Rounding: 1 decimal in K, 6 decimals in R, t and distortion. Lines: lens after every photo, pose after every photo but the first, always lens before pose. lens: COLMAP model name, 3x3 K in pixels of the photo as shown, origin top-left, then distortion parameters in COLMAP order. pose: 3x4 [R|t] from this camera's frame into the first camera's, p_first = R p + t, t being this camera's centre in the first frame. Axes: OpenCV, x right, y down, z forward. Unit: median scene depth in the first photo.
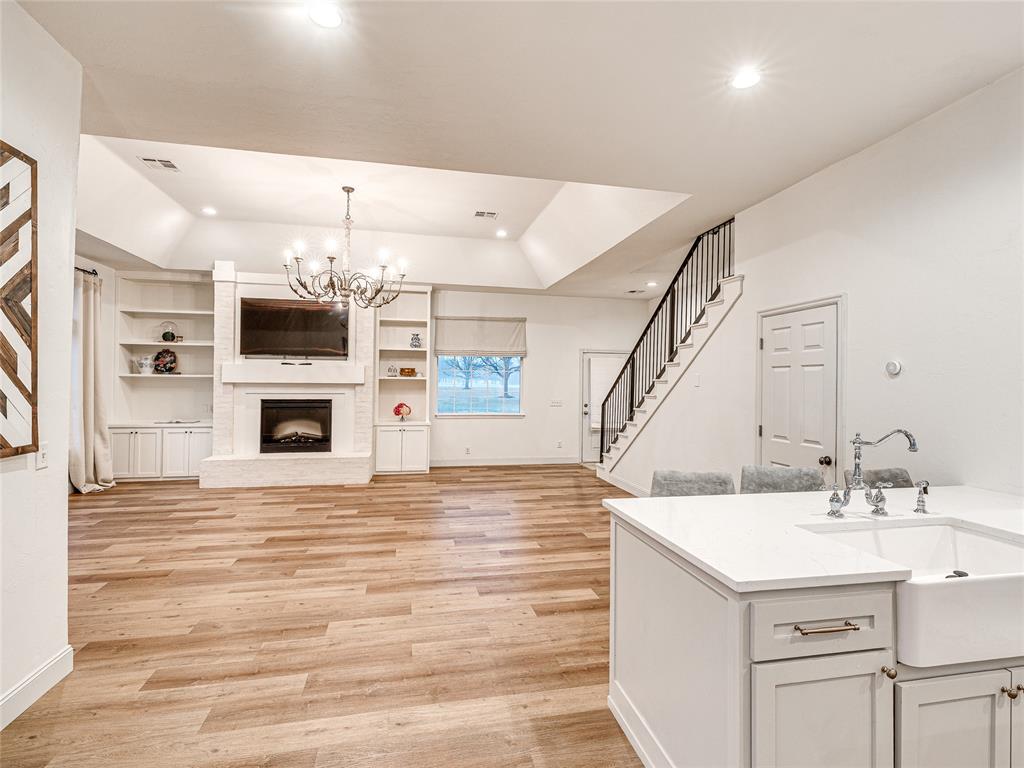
lens RADIAL K [[480.3, 0, 513.4], [0, 480.3, 361.3], [0, 0, 1]] dist [0.004254, 0.000212]
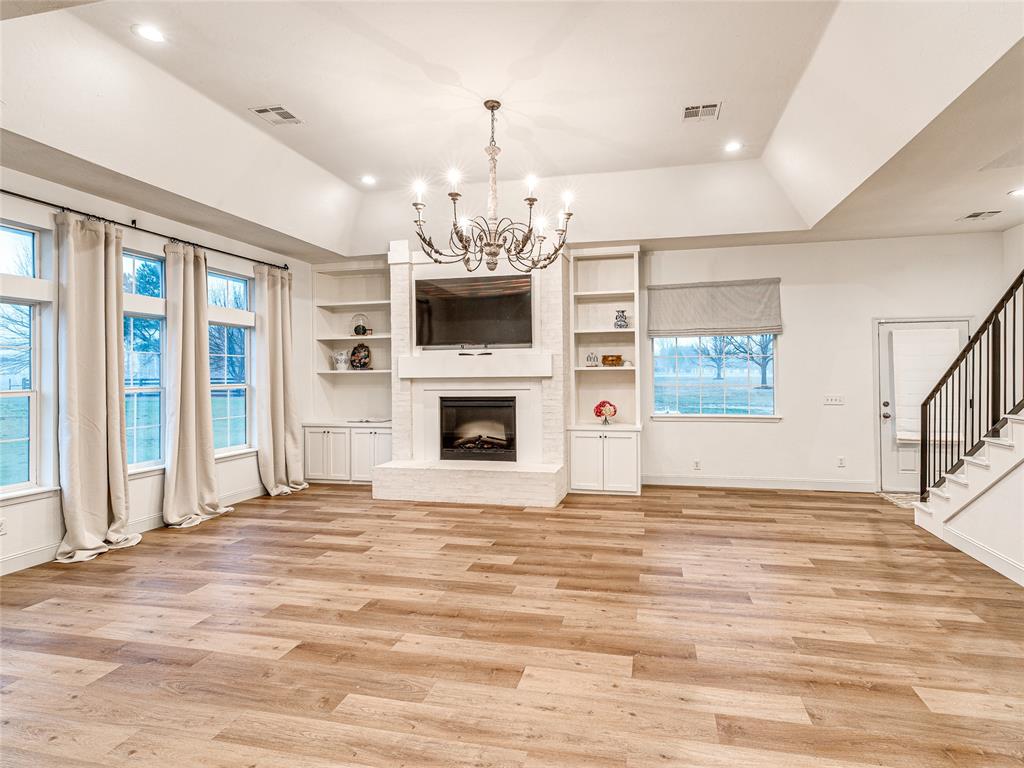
lens RADIAL K [[556.9, 0, 515.0], [0, 556.9, 361.4], [0, 0, 1]] dist [0.000582, -0.000471]
pose [[0.909839, -0.028018, -0.414013, 0.011106], [0.037282, 0.999202, 0.014312, 0.006897], [0.413282, -0.028457, 0.910158, 0.154838]]
